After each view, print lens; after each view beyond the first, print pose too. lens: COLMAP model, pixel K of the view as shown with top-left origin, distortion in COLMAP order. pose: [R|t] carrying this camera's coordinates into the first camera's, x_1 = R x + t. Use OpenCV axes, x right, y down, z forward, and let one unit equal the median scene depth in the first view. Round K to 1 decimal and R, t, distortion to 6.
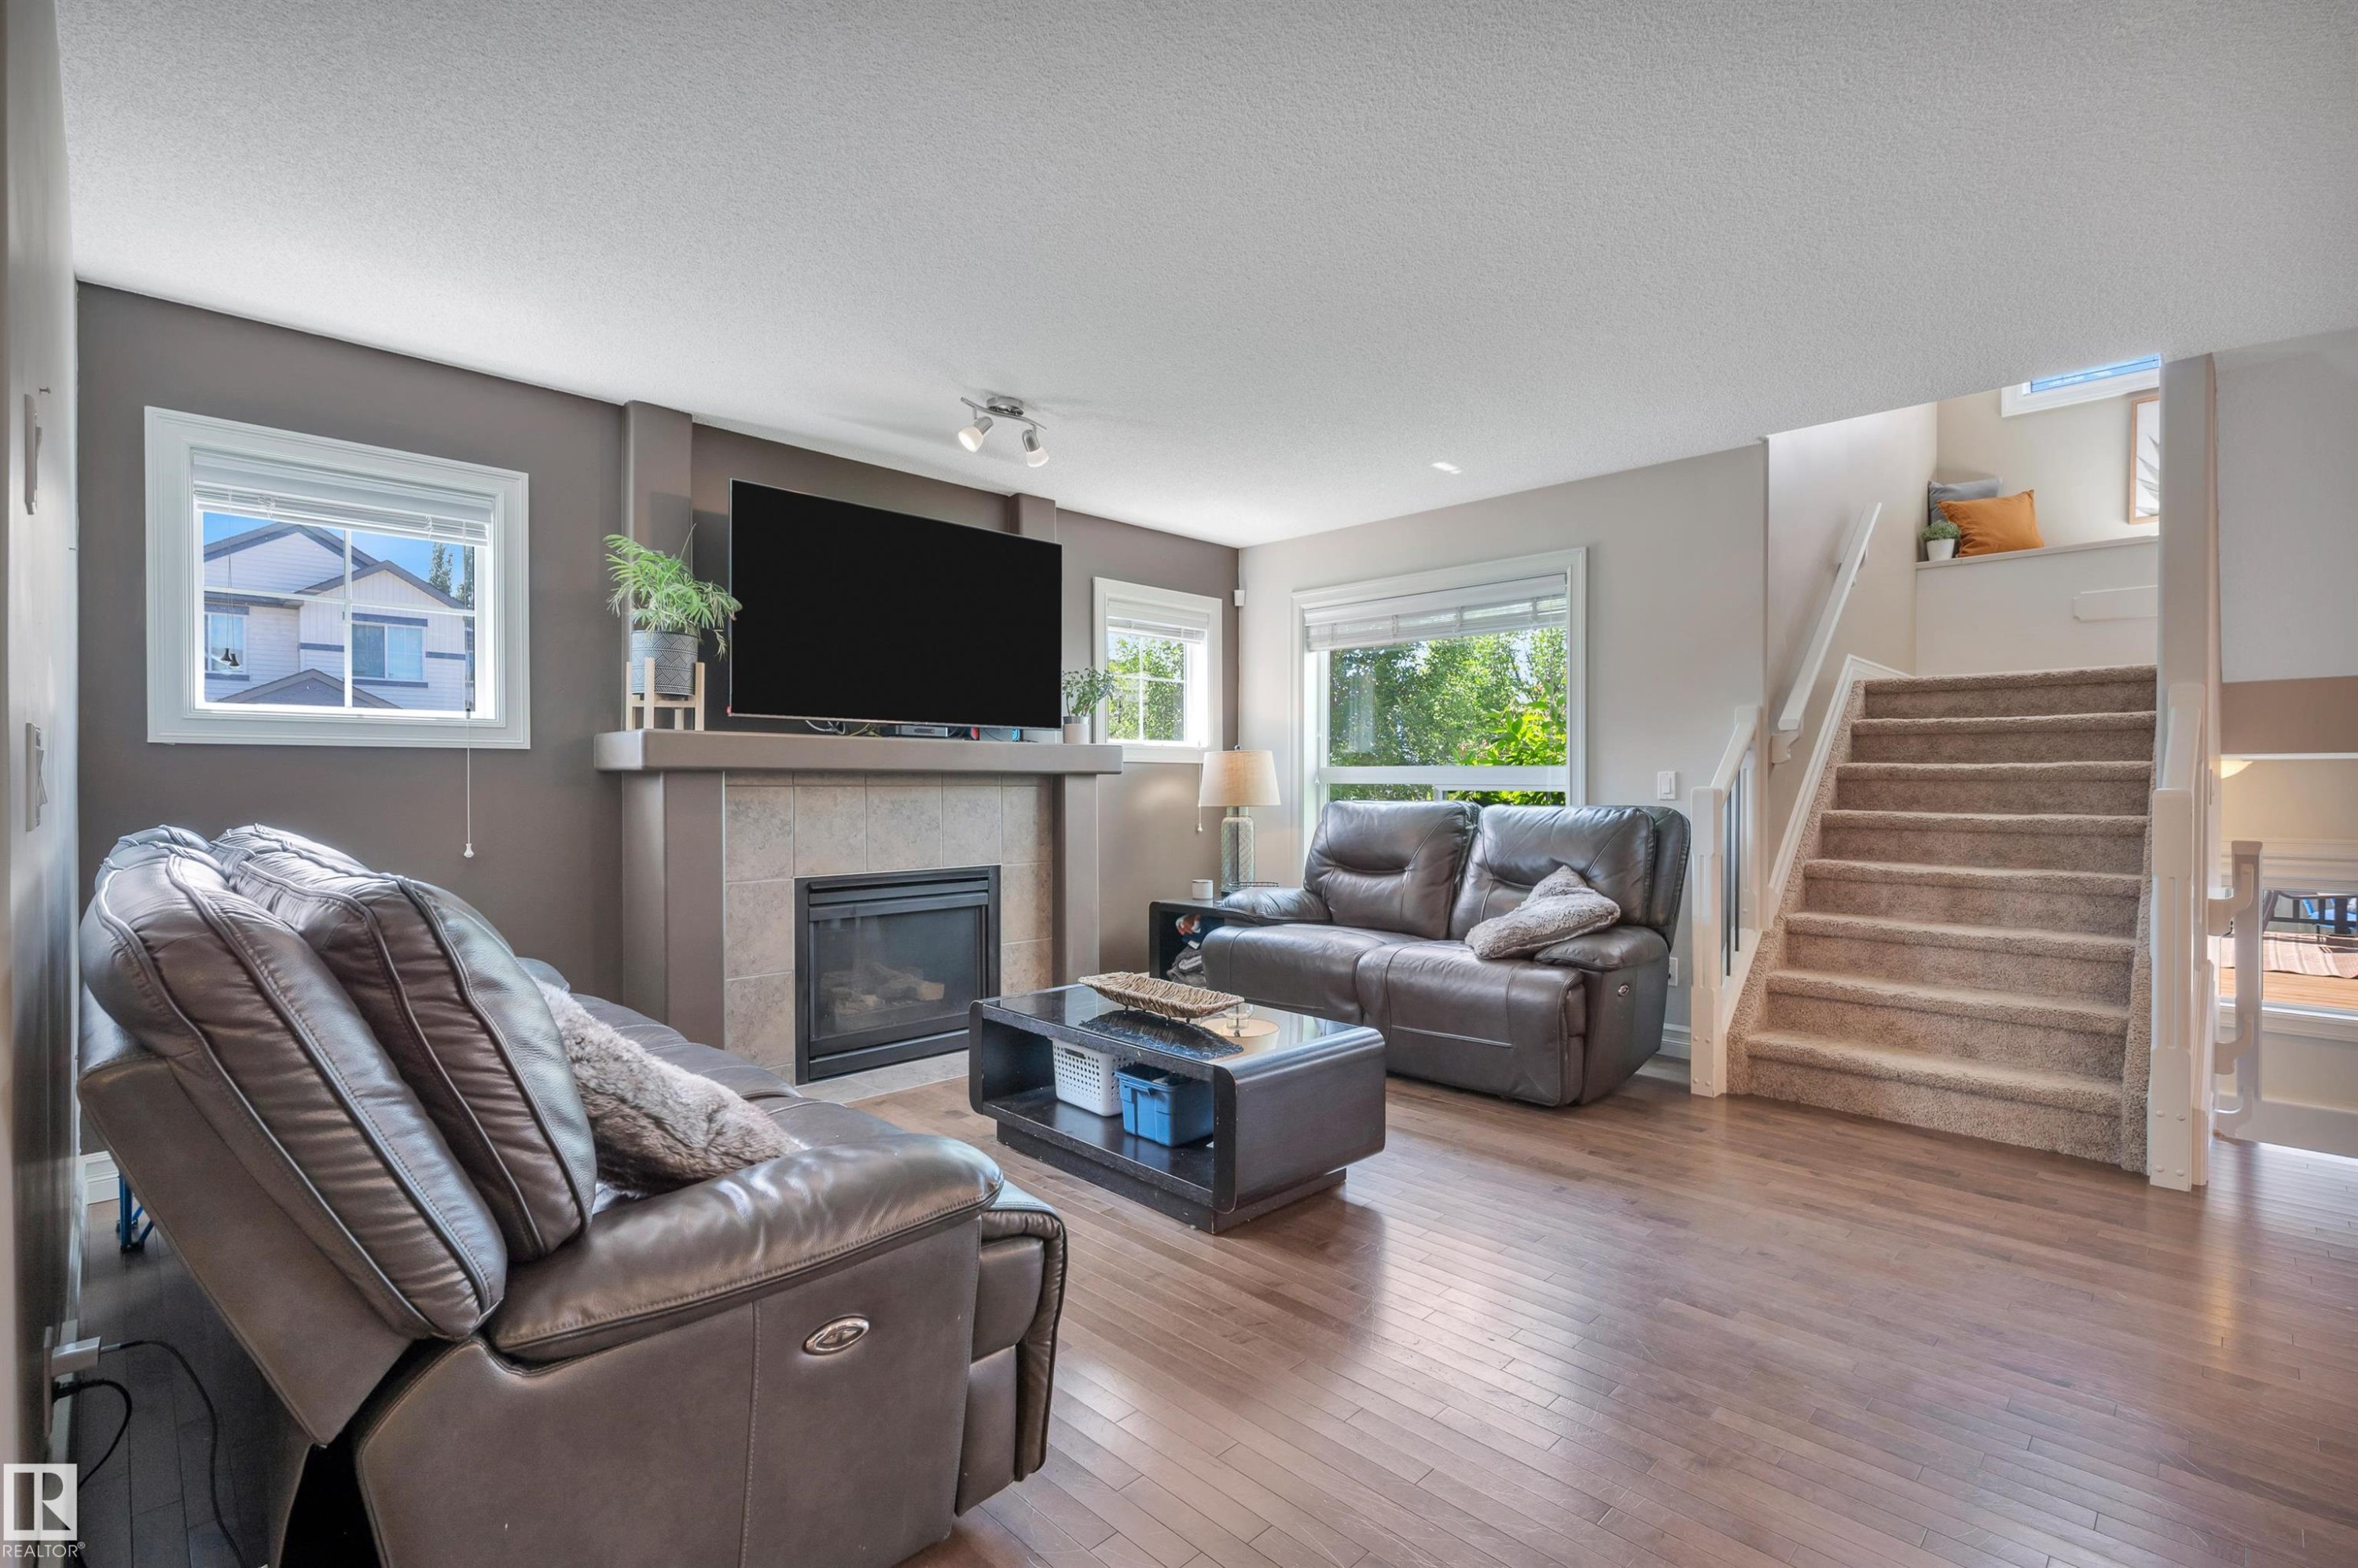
lens RADIAL K [[1084.7, 0, 1196.1], [0, 1084.7, 789.1], [0, 0, 1]] dist [0.001057, 0.000306]
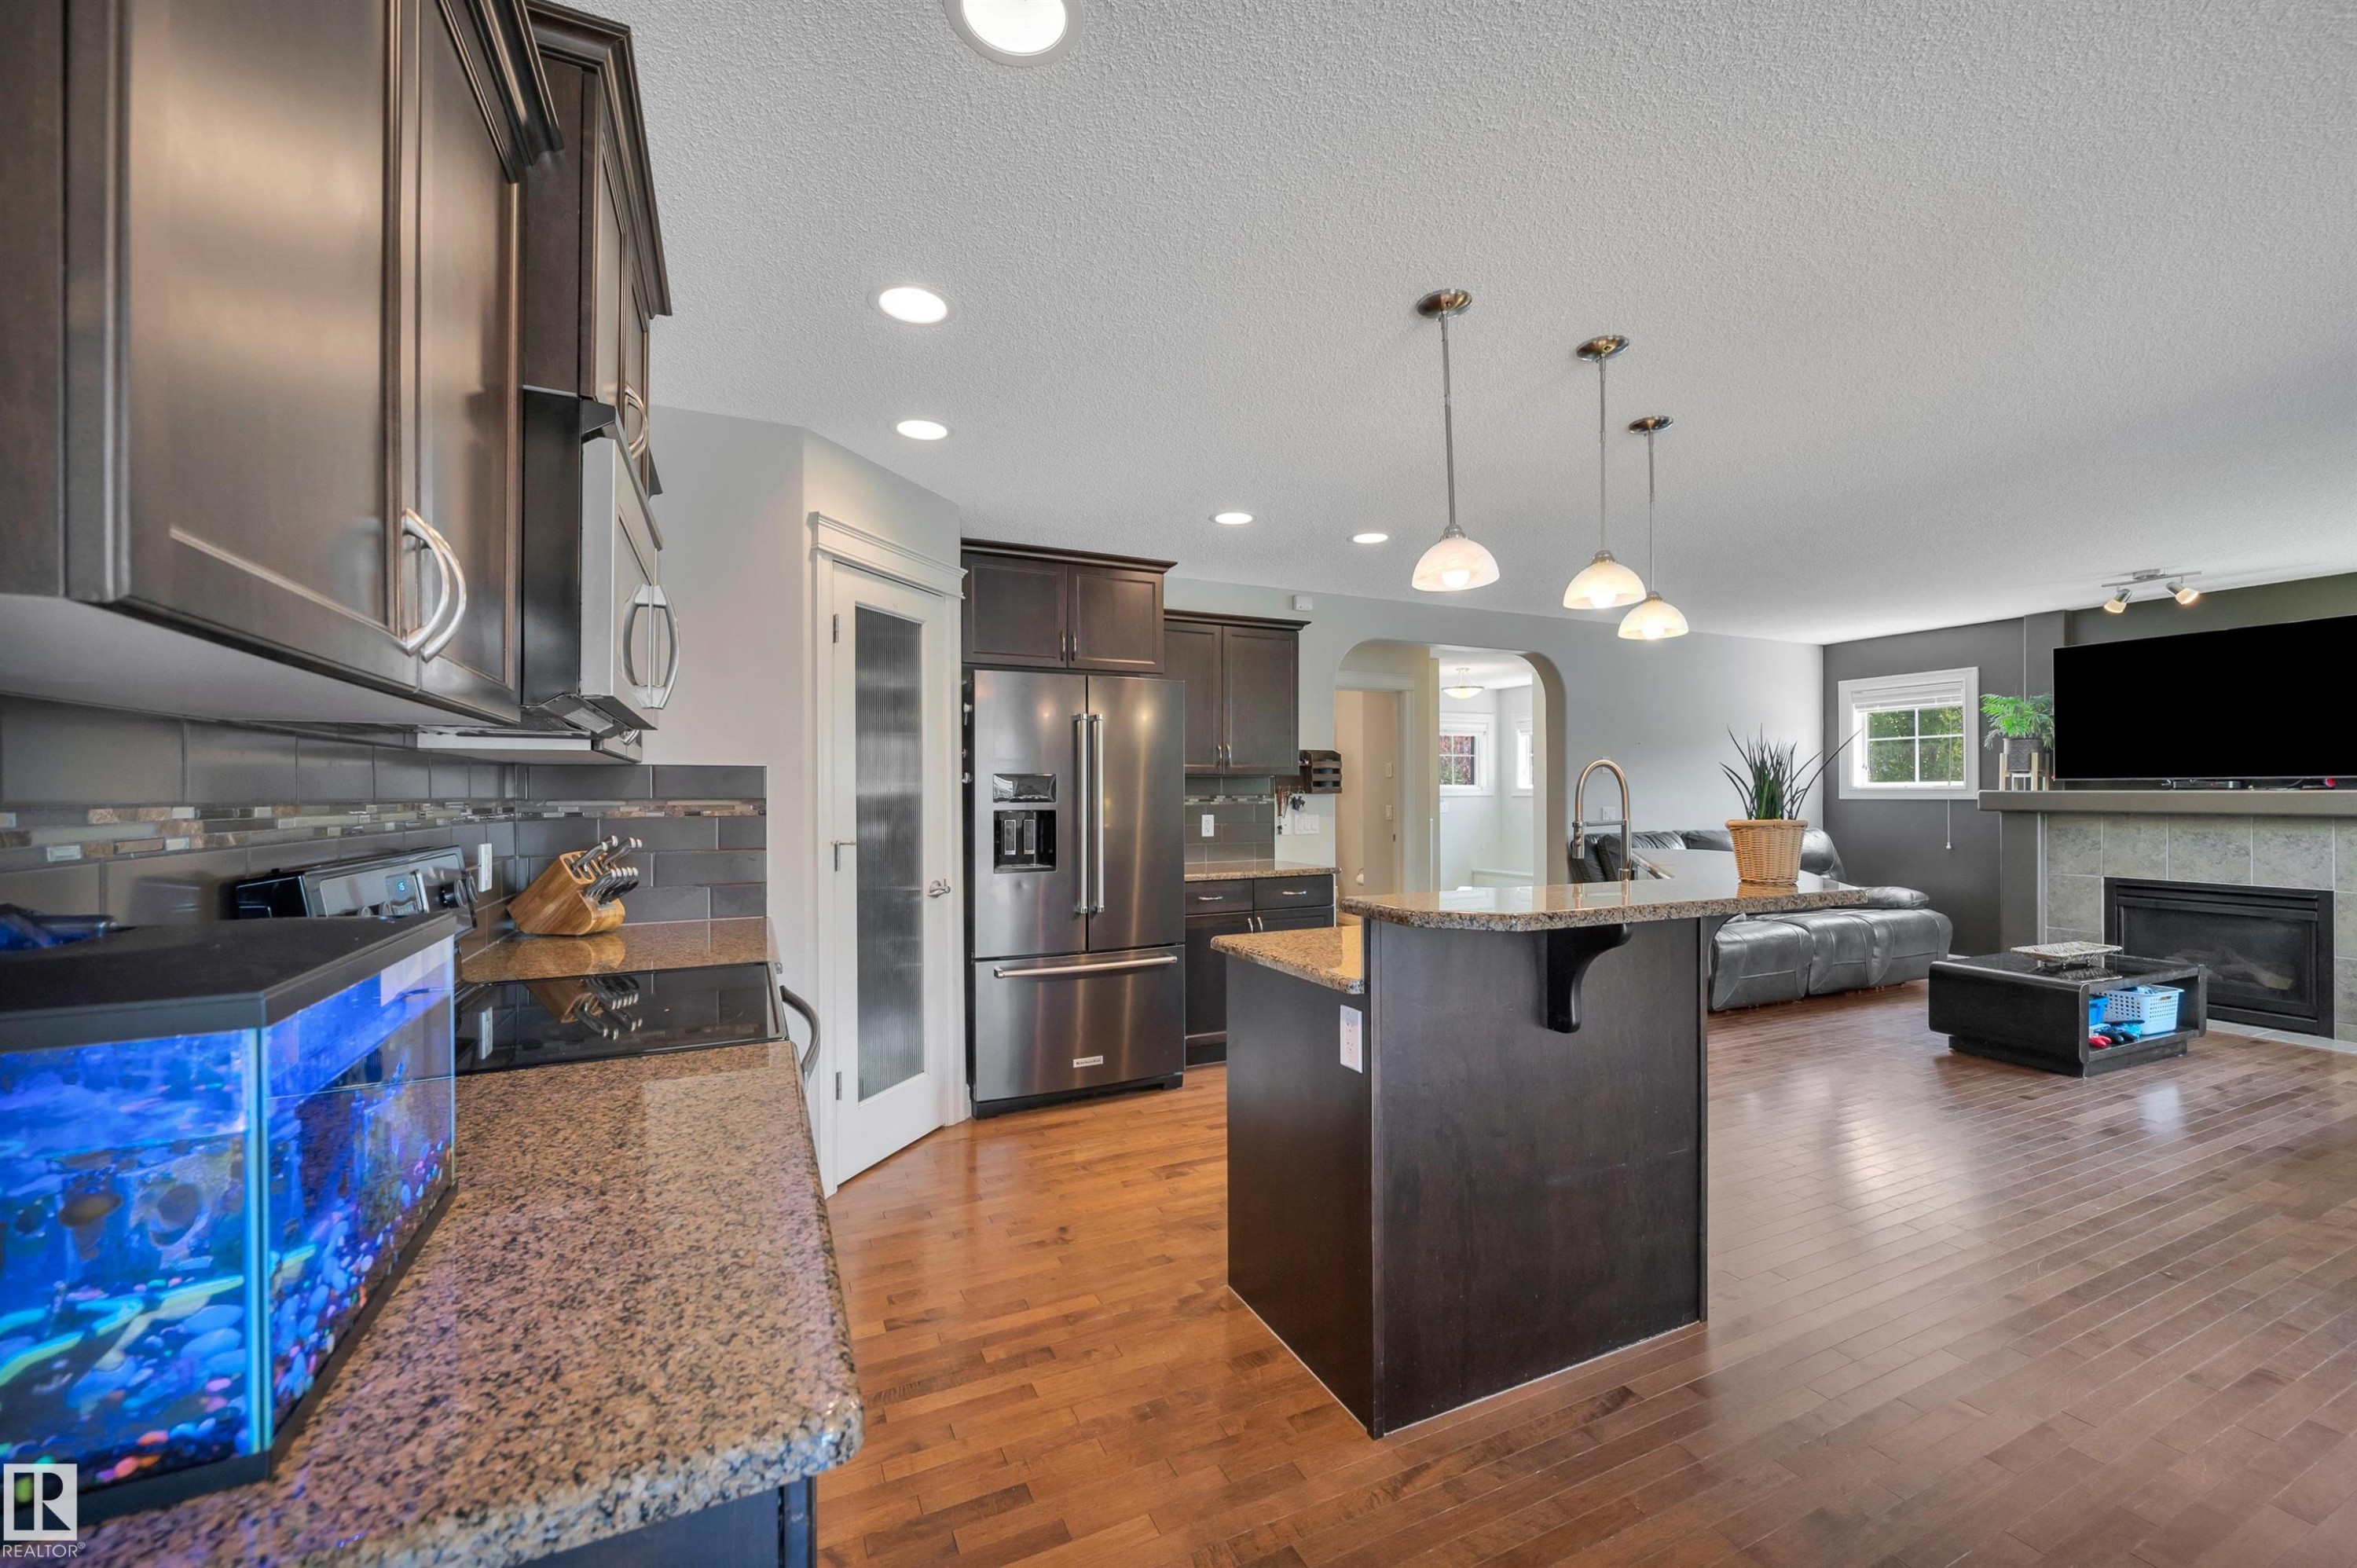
lens RADIAL K [[940.5, 0, 1195.2], [0, 940.5, 783.4], [0, 0, 1]] dist [0.000343, 0.000407]
pose [[-0.339174, -0.009302, -0.940678, 1.407419], [-0.004903, 0.999955, -0.008121, -0.040168], [0.940711, 0.001858, -0.339205, 0.179946]]
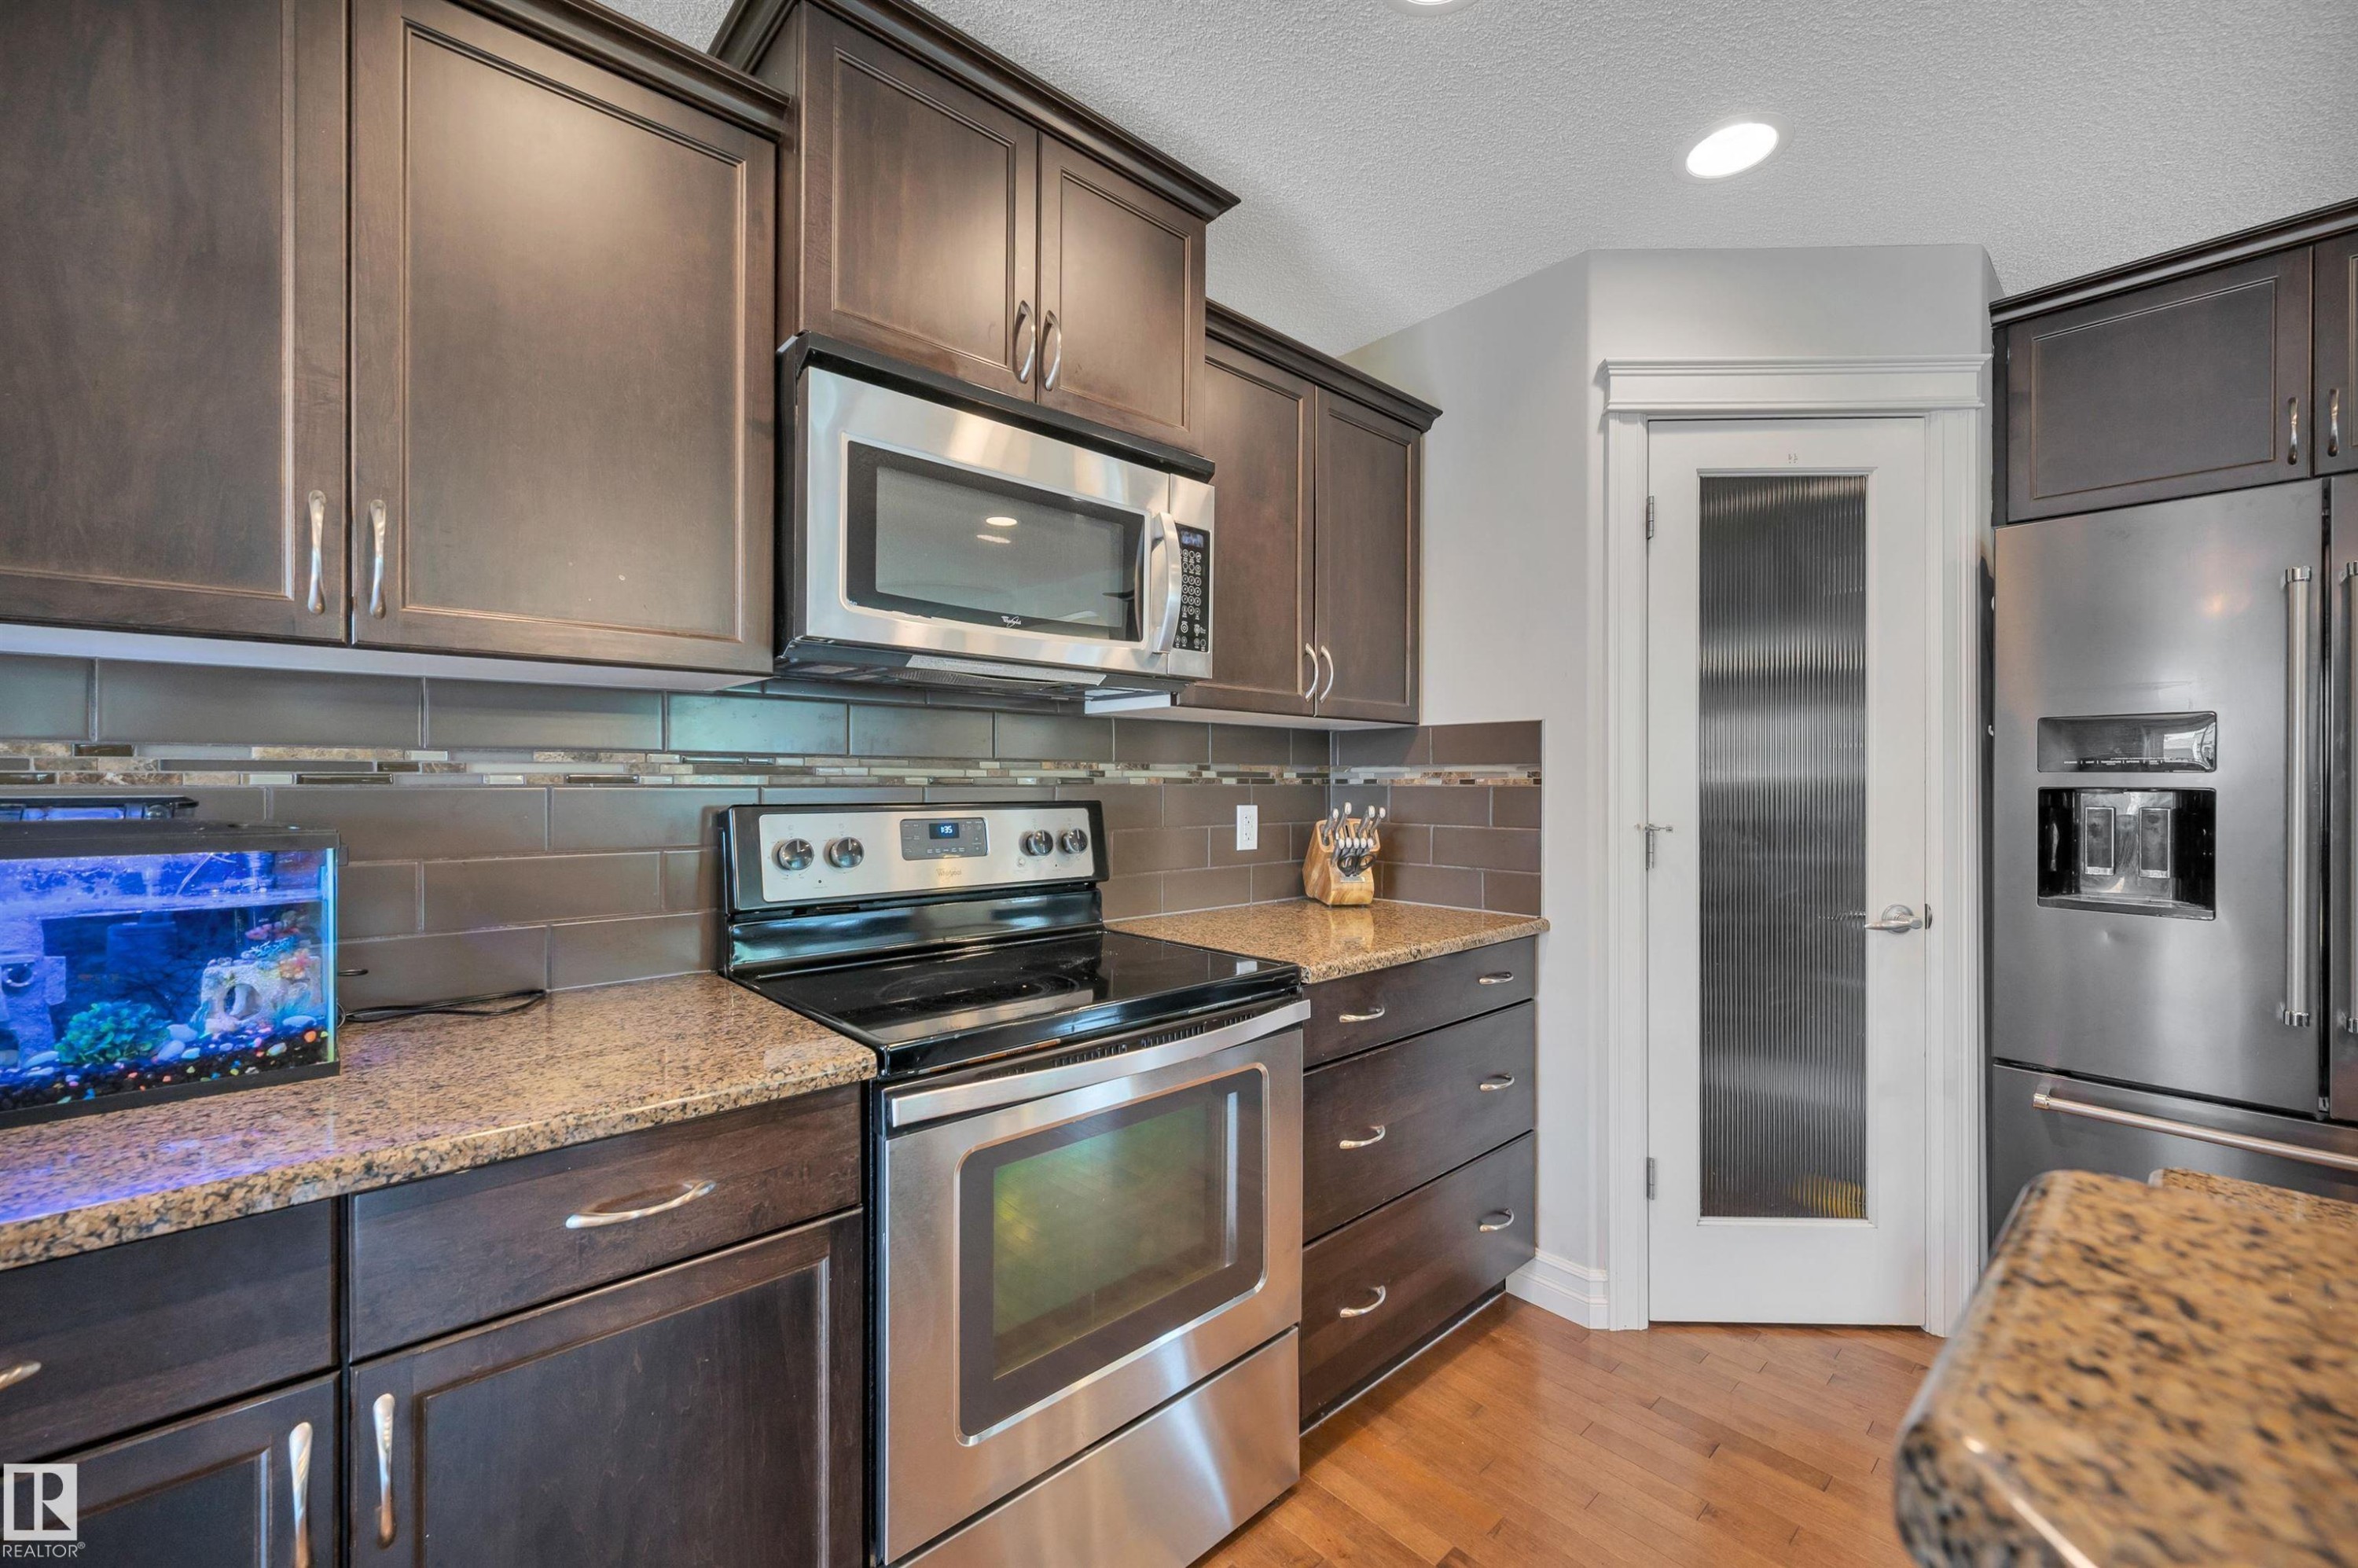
lens RADIAL K [[940.9, 0, 1195.7], [0, 940.9, 783.4], [0, 0, 1]] dist [0.000343, 0.000407]
pose [[-0.999276, -0.002757, 0.037941, 1.026242], [-0.002416, 0.999956, 0.009022, -0.025796], [-0.037964, 0.008924, -0.999239, 0.185416]]
